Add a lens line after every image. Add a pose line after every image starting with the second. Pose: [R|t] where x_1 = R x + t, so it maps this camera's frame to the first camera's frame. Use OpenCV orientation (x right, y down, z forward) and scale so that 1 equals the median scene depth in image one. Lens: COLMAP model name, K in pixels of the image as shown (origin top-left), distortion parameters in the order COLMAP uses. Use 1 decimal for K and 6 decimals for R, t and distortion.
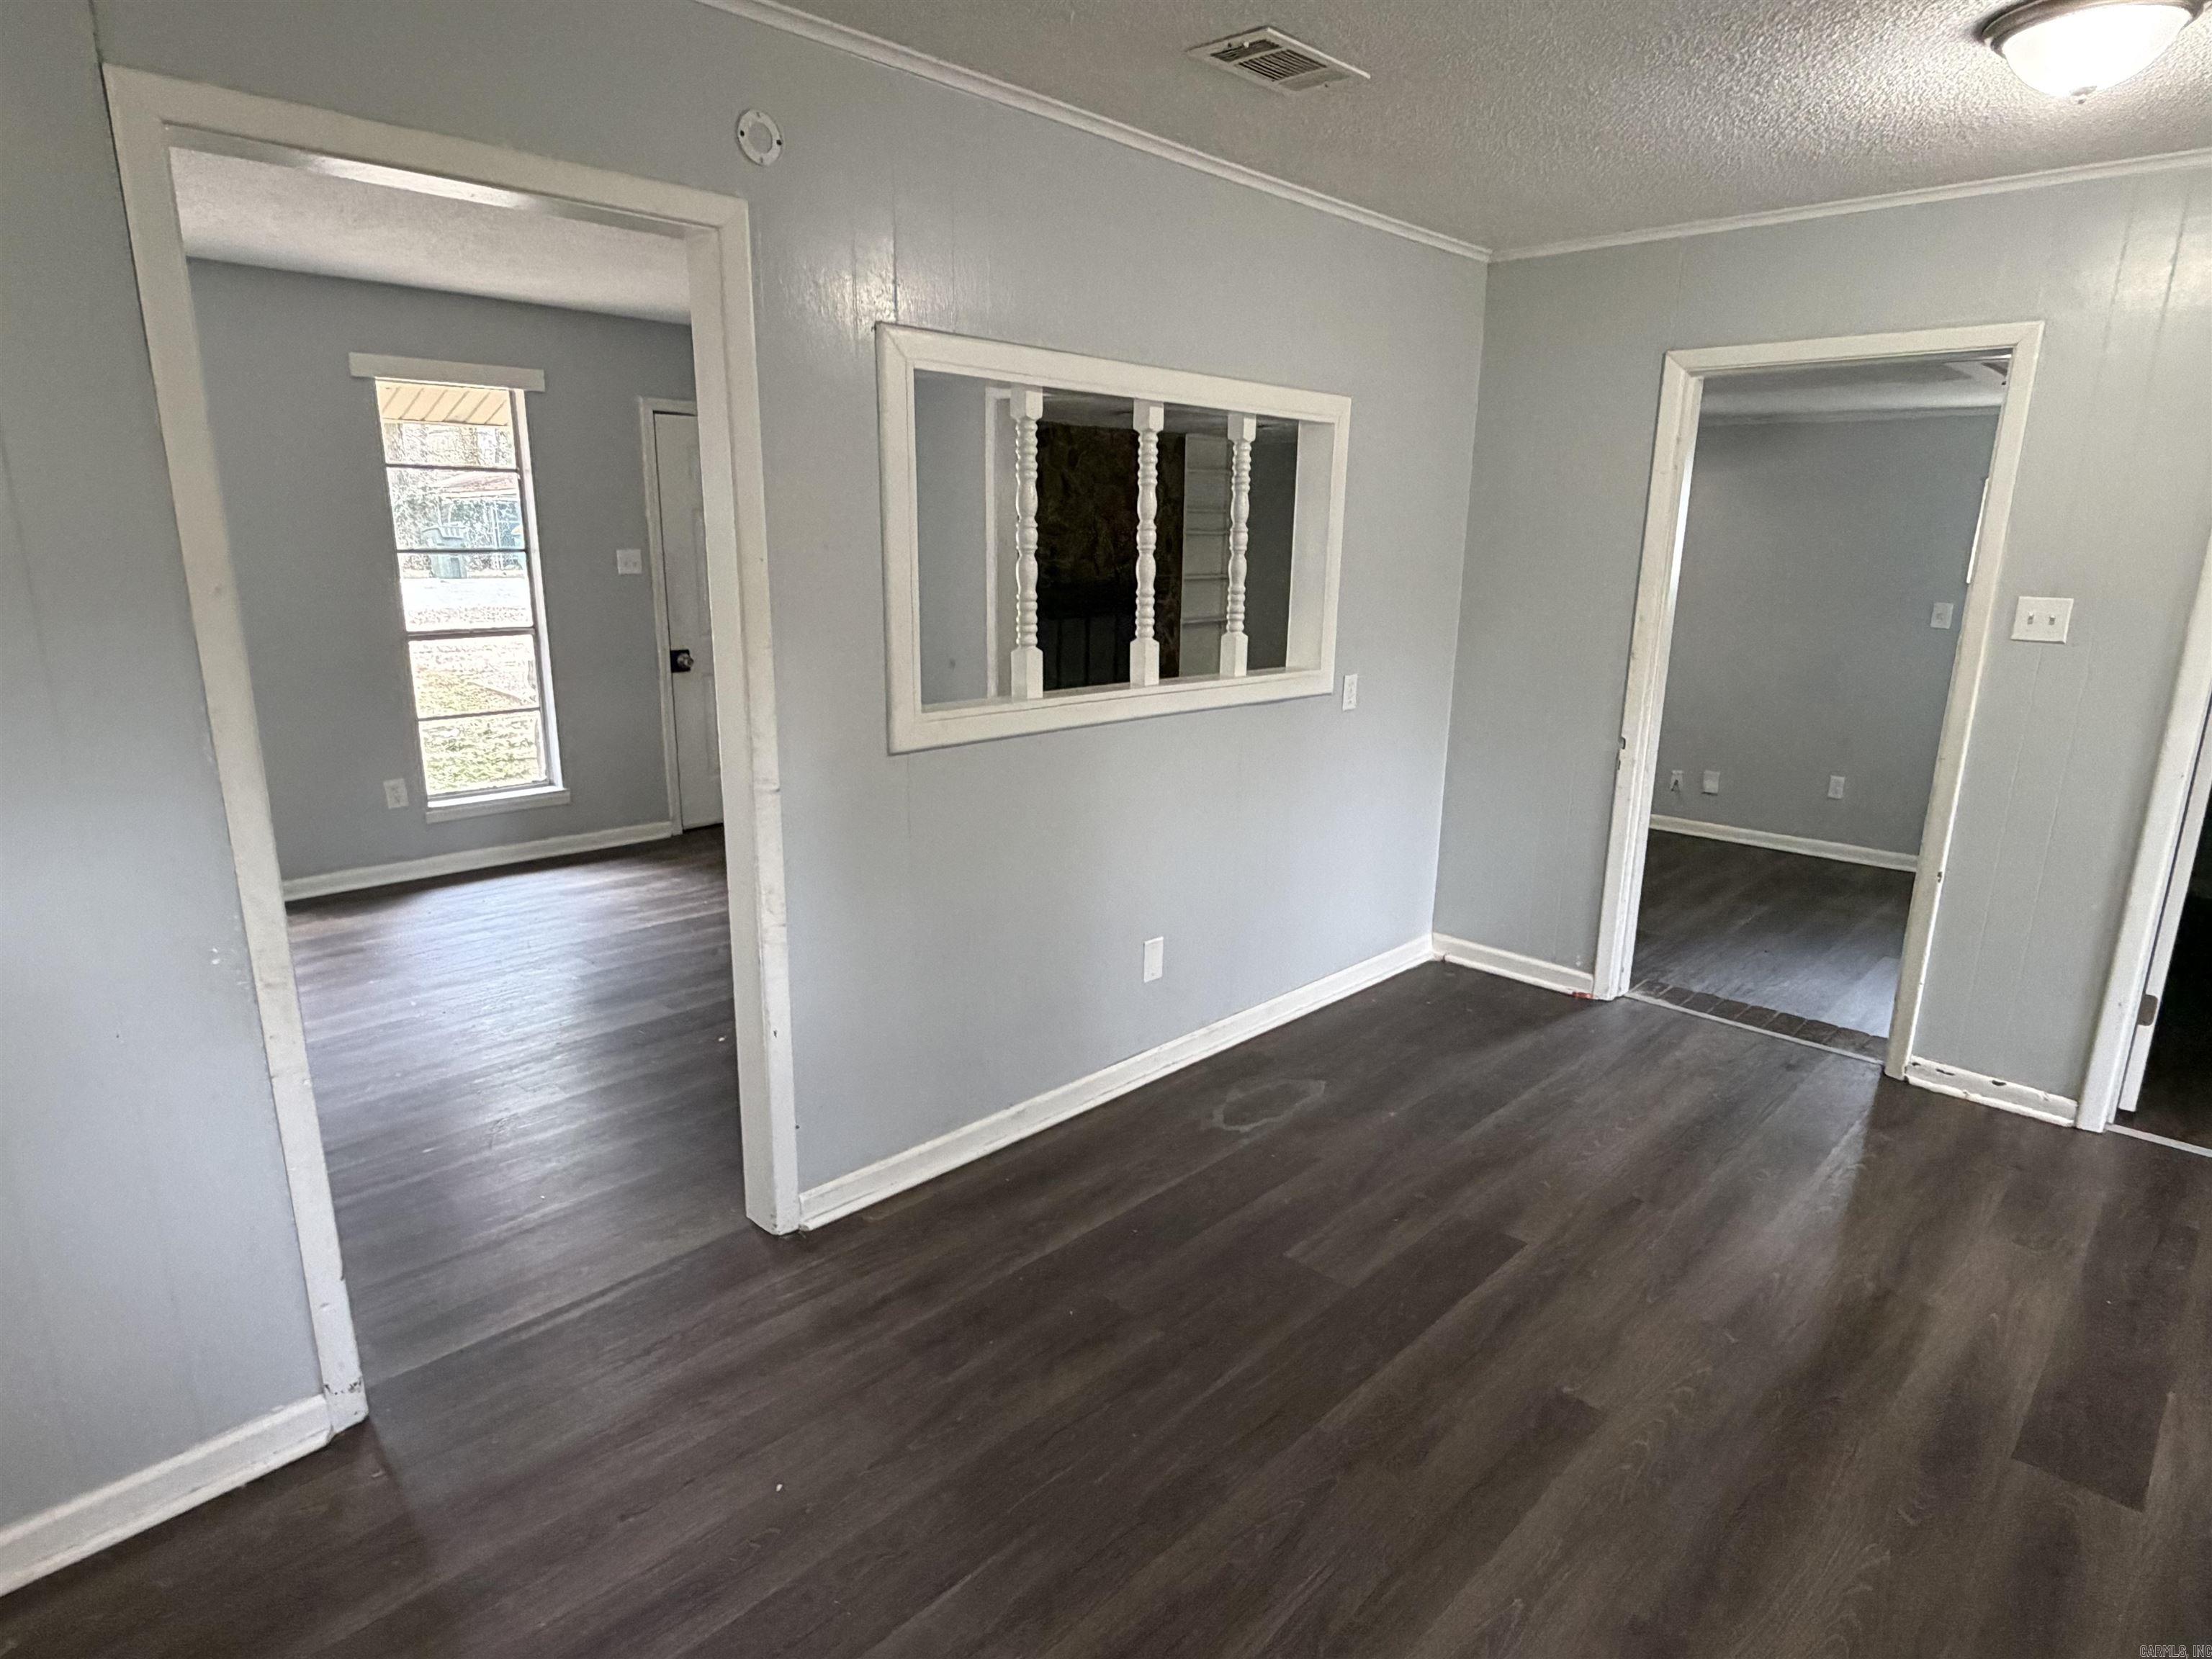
lens RADIAL K [[1252.5, 0, 1106.0], [0, 1252.5, 829.5], [0, 0, 1]] dist [0.004620, -0.000873]
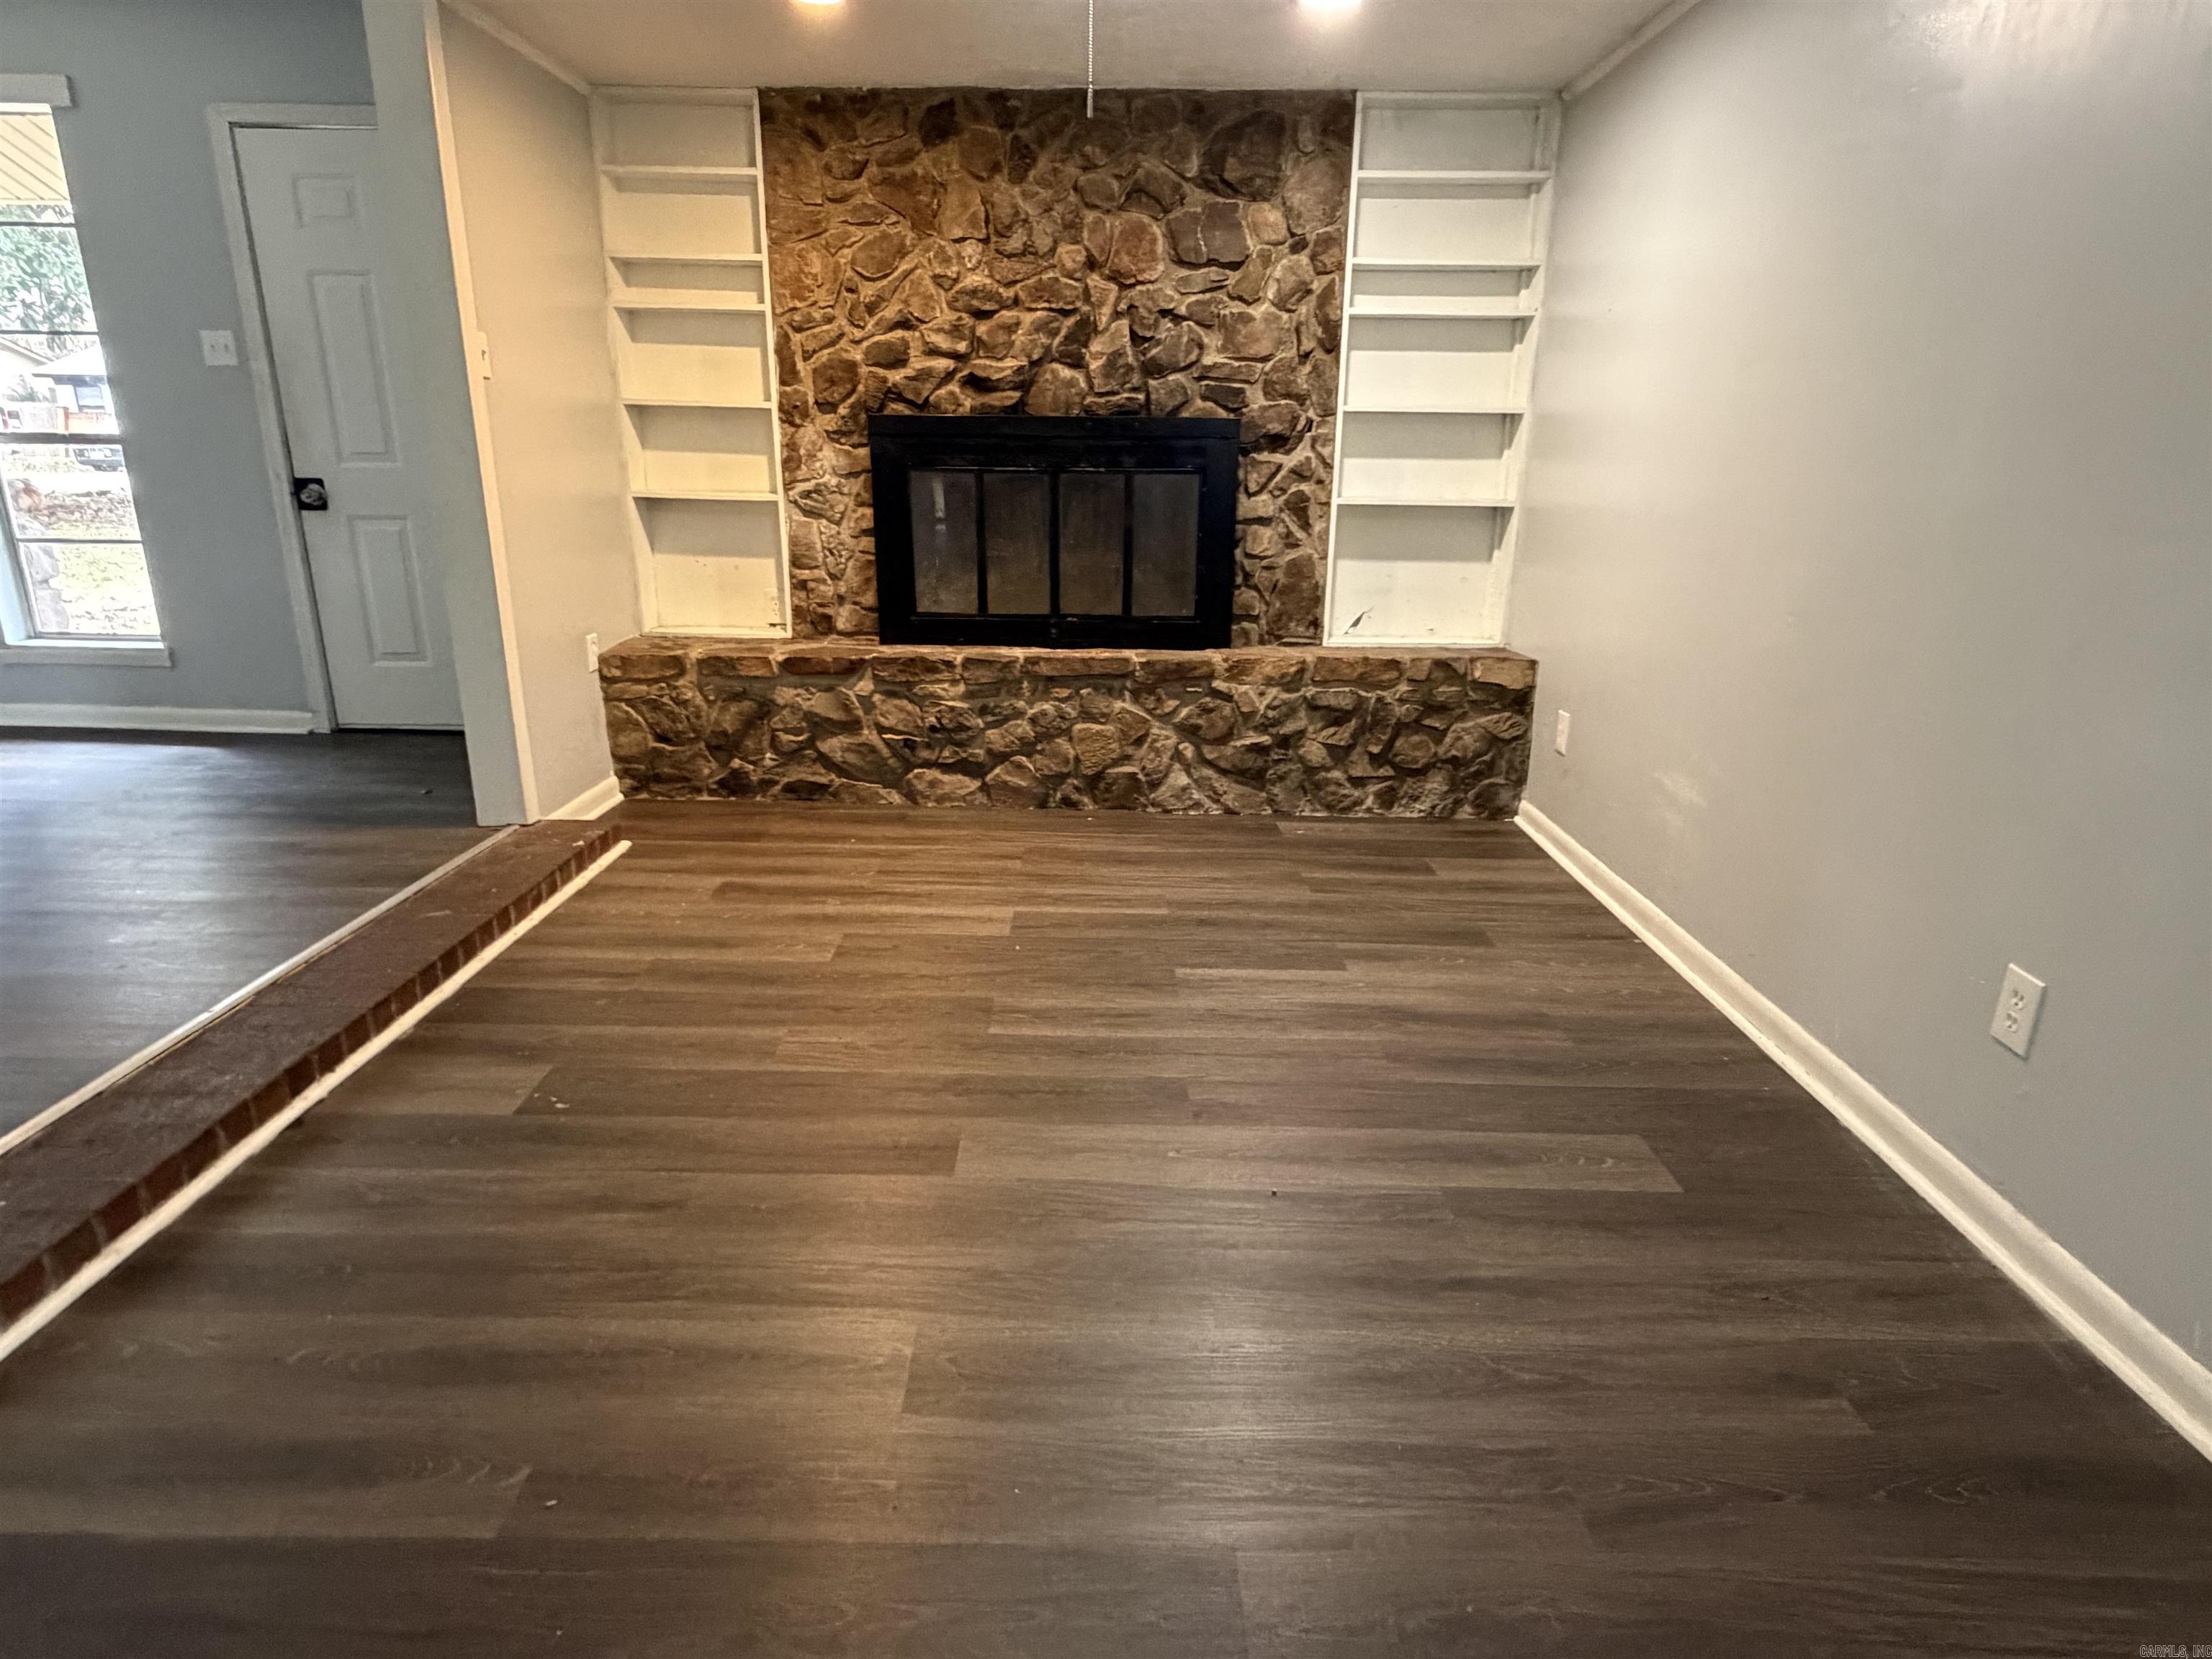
lens RADIAL K [[1252.5, 0, 1106.0], [0, 1252.5, 829.5], [0, 0, 1]] dist [0.004620, -0.000873]
pose [[0.685470, 0.208448, -0.697625, 0.839607], [-0.177074, 0.977102, 0.117966, -0.180632], [0.706241, 0.042669, 0.706685, 1.324287]]
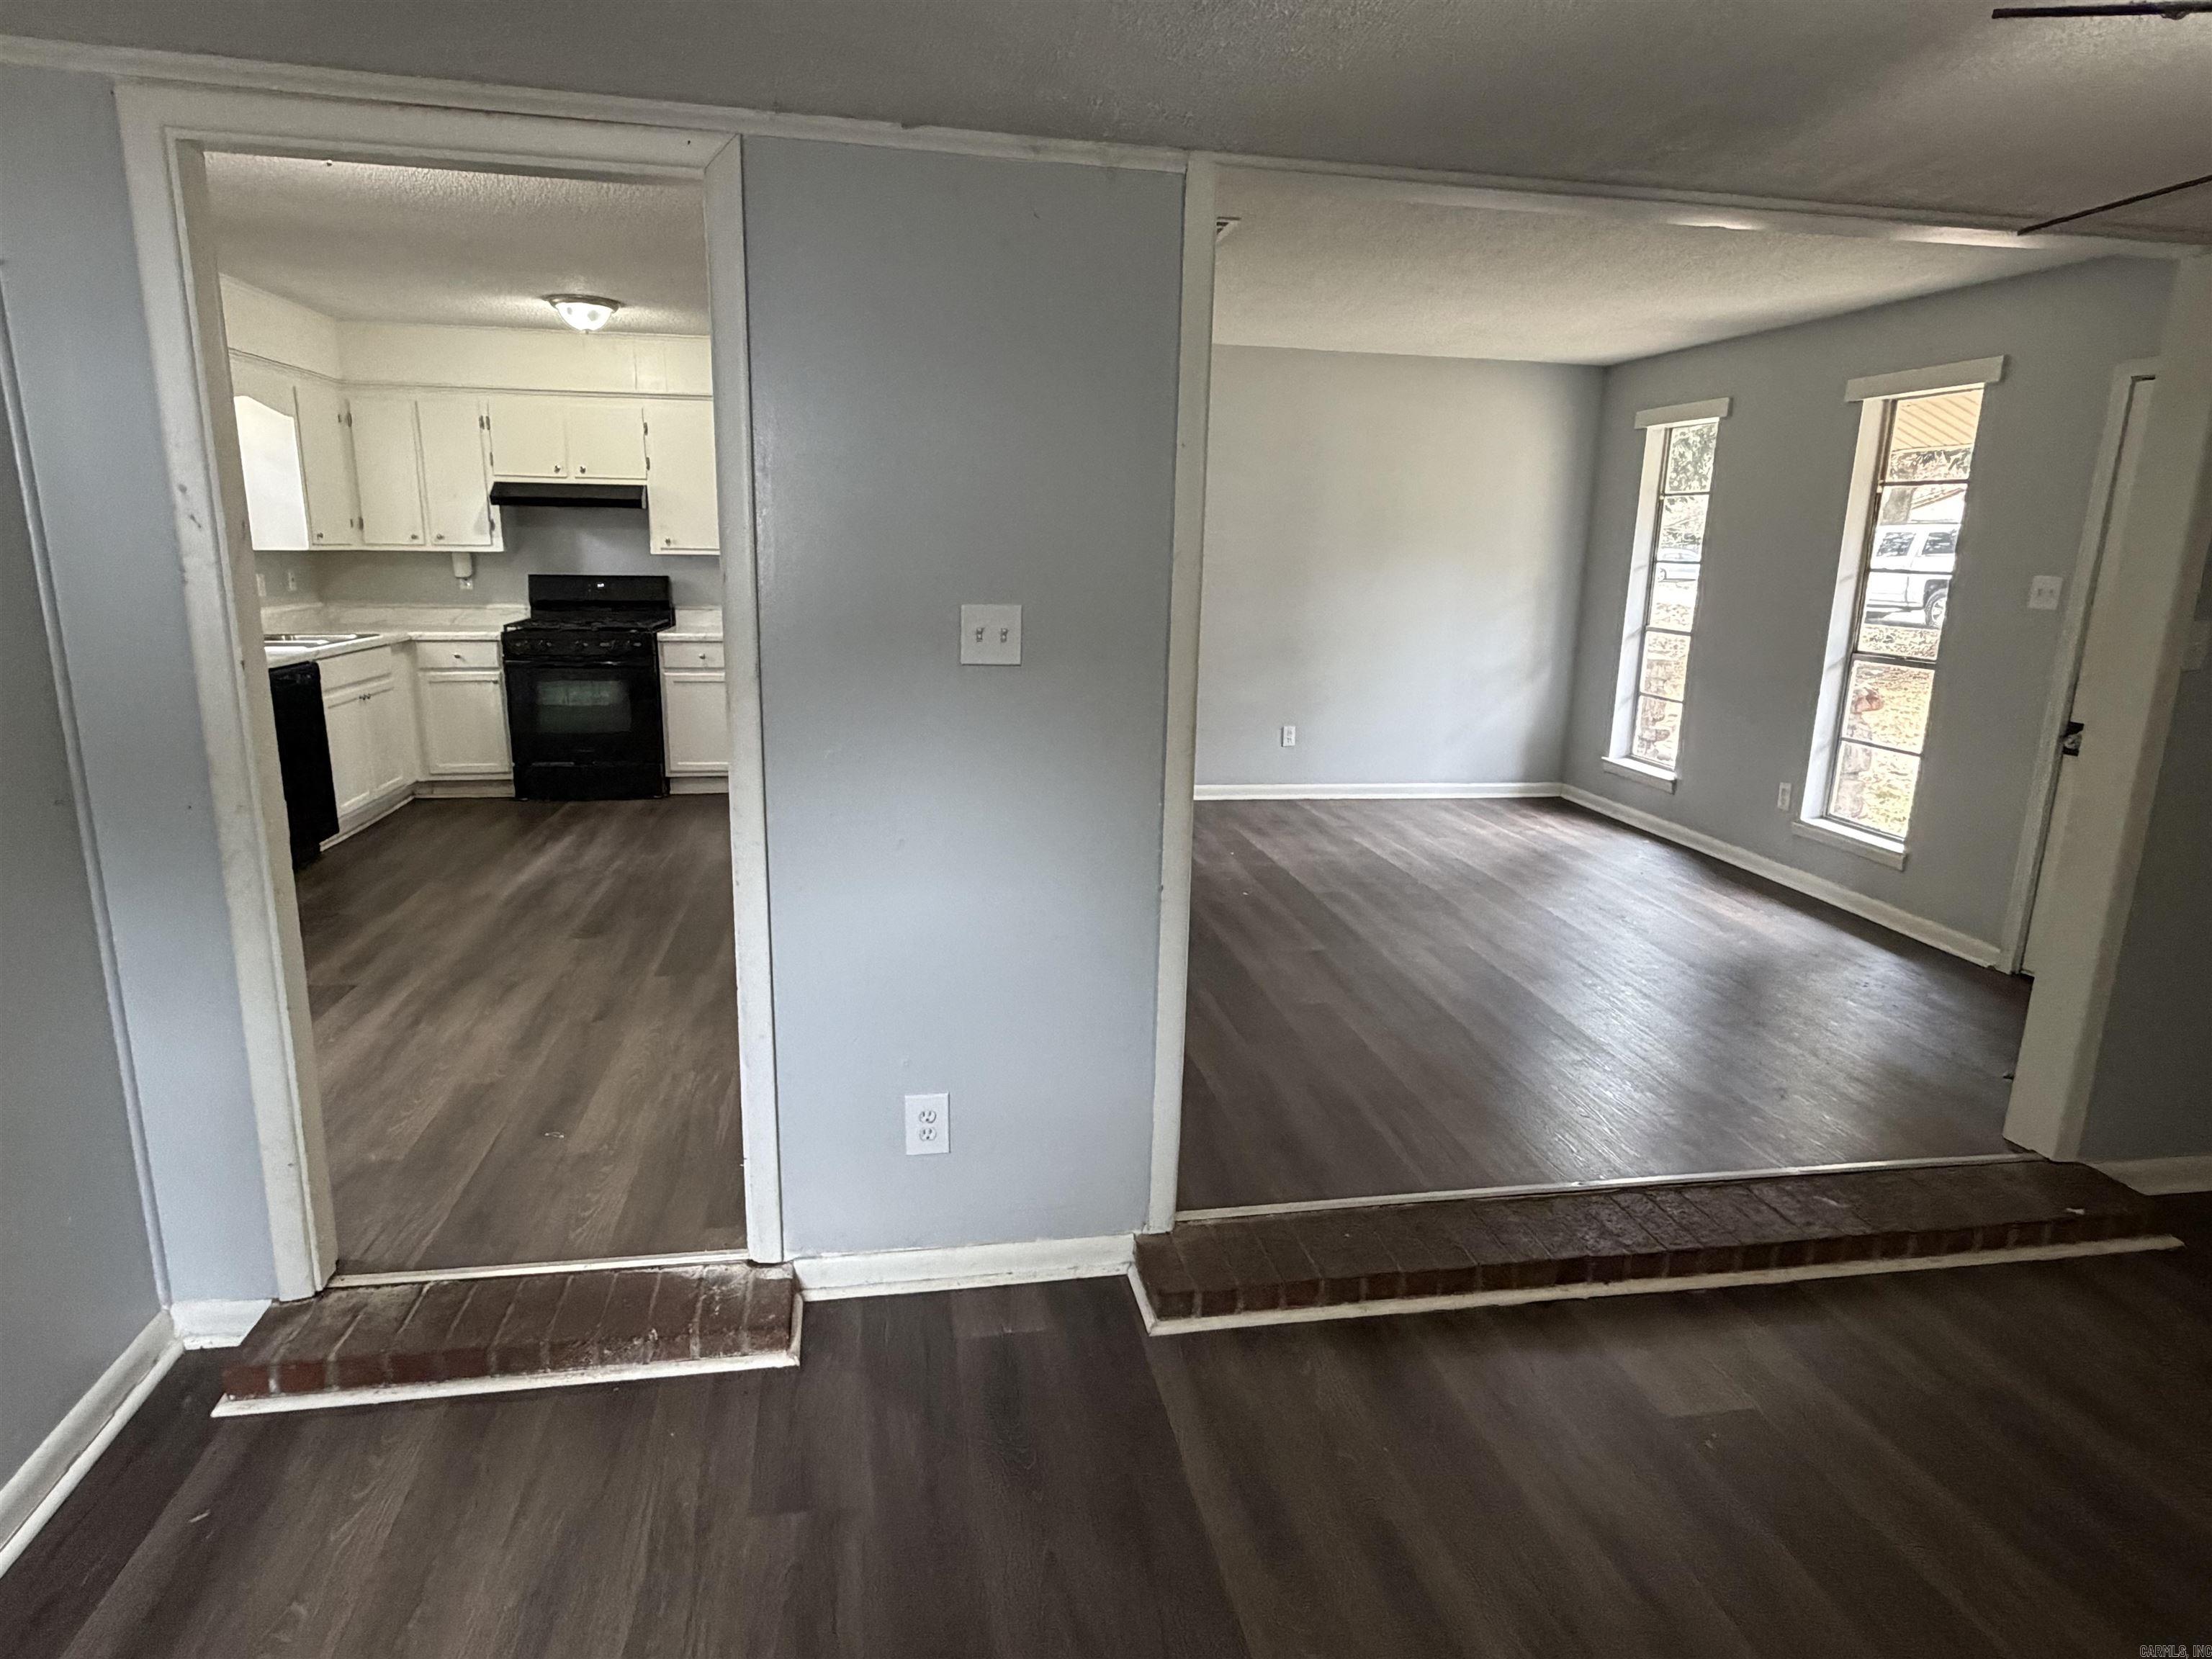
lens RADIAL K [[1252.5, 0, 1106.0], [0, 1252.5, 829.5], [0, 0, 1]] dist [0.004620, -0.000873]
pose [[-0.589257, 0.155361, -0.792867, 0.856592], [-0.225263, 0.910833, 0.345891, -0.335257], [0.775907, 0.382422, -0.501718, 1.533337]]
